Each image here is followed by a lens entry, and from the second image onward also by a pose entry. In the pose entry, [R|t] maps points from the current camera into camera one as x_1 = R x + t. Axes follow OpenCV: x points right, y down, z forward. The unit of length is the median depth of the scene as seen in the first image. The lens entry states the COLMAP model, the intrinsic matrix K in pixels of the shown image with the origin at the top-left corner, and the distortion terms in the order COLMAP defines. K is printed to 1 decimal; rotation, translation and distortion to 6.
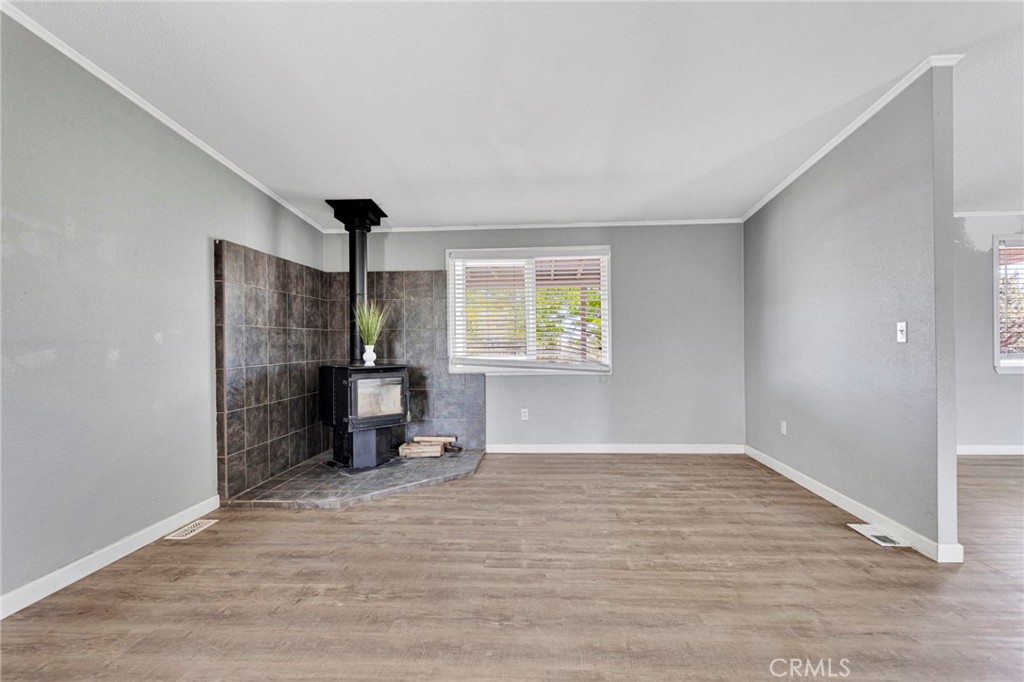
lens RADIAL K [[474.2, 0, 512.2], [0, 474.2, 340.0], [0, 0, 1]] dist [-0.002377, 0.001748]
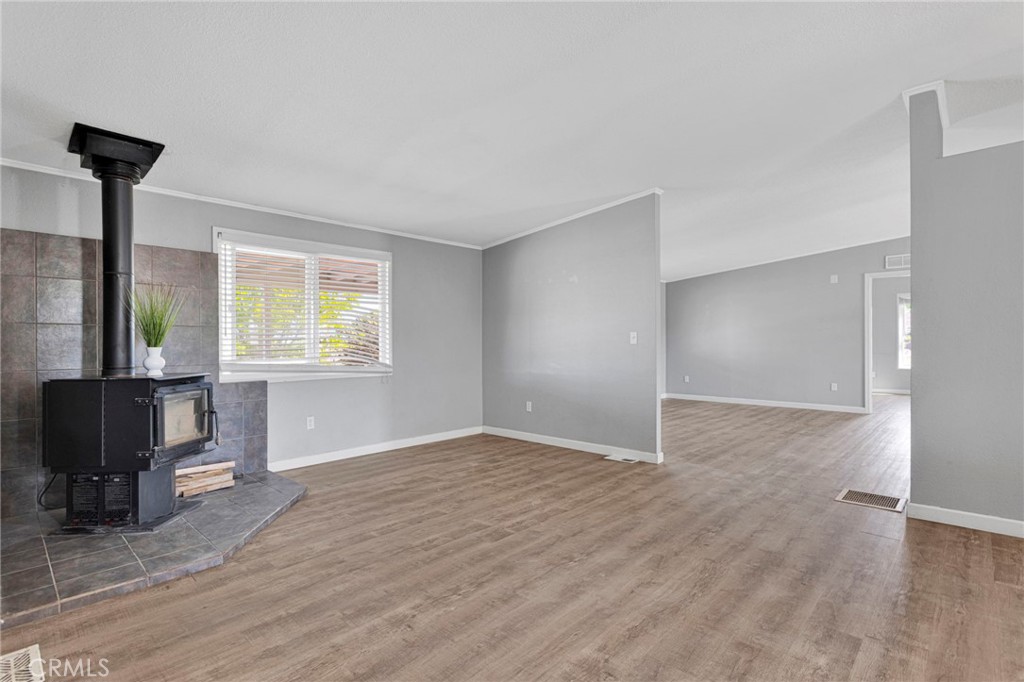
lens RADIAL K [[474.2, 0, 514.0], [0, 474.2, 339.6], [0, 0, 1]] dist [-0.002377, 0.001748]
pose [[0.657345, 0.010002, 0.753523, -0.572453], [-0.002772, 0.999937, -0.010855, 0.006589], [-0.753585, 0.005047, 0.657332, 0.143660]]
